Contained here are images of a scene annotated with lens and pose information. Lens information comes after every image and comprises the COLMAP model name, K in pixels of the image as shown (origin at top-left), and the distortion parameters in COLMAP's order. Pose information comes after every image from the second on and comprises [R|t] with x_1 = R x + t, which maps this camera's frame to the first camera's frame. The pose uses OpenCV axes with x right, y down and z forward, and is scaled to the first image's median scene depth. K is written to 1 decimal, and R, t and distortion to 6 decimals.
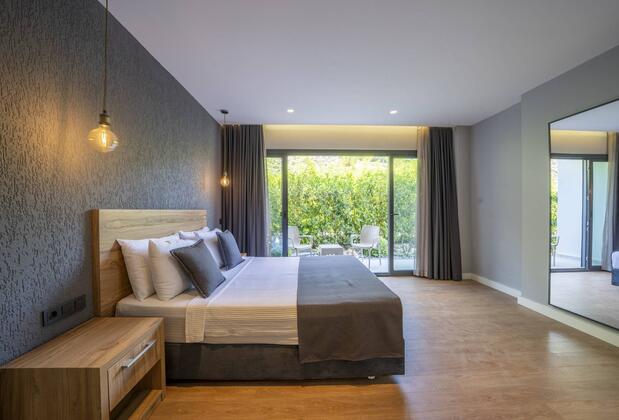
lens RADIAL K [[218.9, 0, 307.9], [0, 218.9, 211.1], [0, 0, 1]] dist [-0.021934, 0.000321]
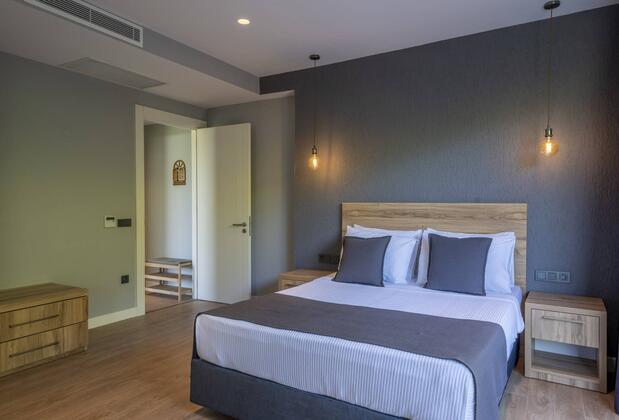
lens RADIAL K [[413.1, 0, 309.5], [0, 413.1, 210.0], [0, 0, 1]] dist [0.024796, -0.000560]
pose [[-0.538490, 0.017170, -0.842457, 1.349283], [-0.003580, 0.999737, 0.022664, -0.018449], [0.842624, 0.015221, -0.538287, 1.967745]]
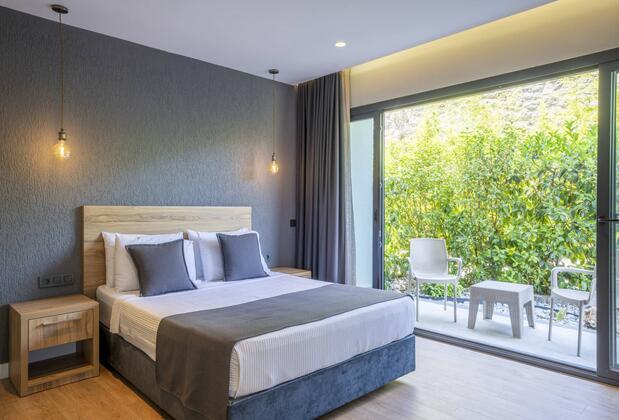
lens RADIAL K [[413.1, 0, 309.5], [0, 413.1, 210.0], [0, 0, 1]] dist [0.024796, -0.000560]
pose [[0.673798, 0.011369, -0.738828, 1.350127], [-0.008853, 0.999934, 0.007313, -0.010563], [0.738863, 0.001613, 0.673854, 0.289335]]
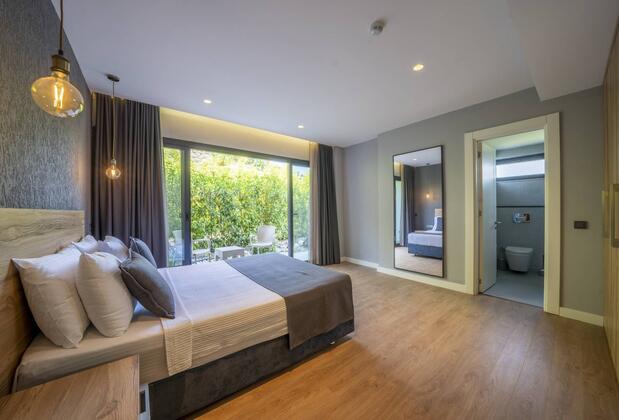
lens RADIAL K [[218.9, 0, 307.9], [0, 218.9, 211.1], [0, 0, 1]] dist [-0.021934, 0.000321]
pose [[0.810962, -0.006033, 0.585067, -0.508672], [0.010342, 0.999938, -0.004025, 0.009590], [-0.585007, 0.009315, 0.810975, 0.049996]]
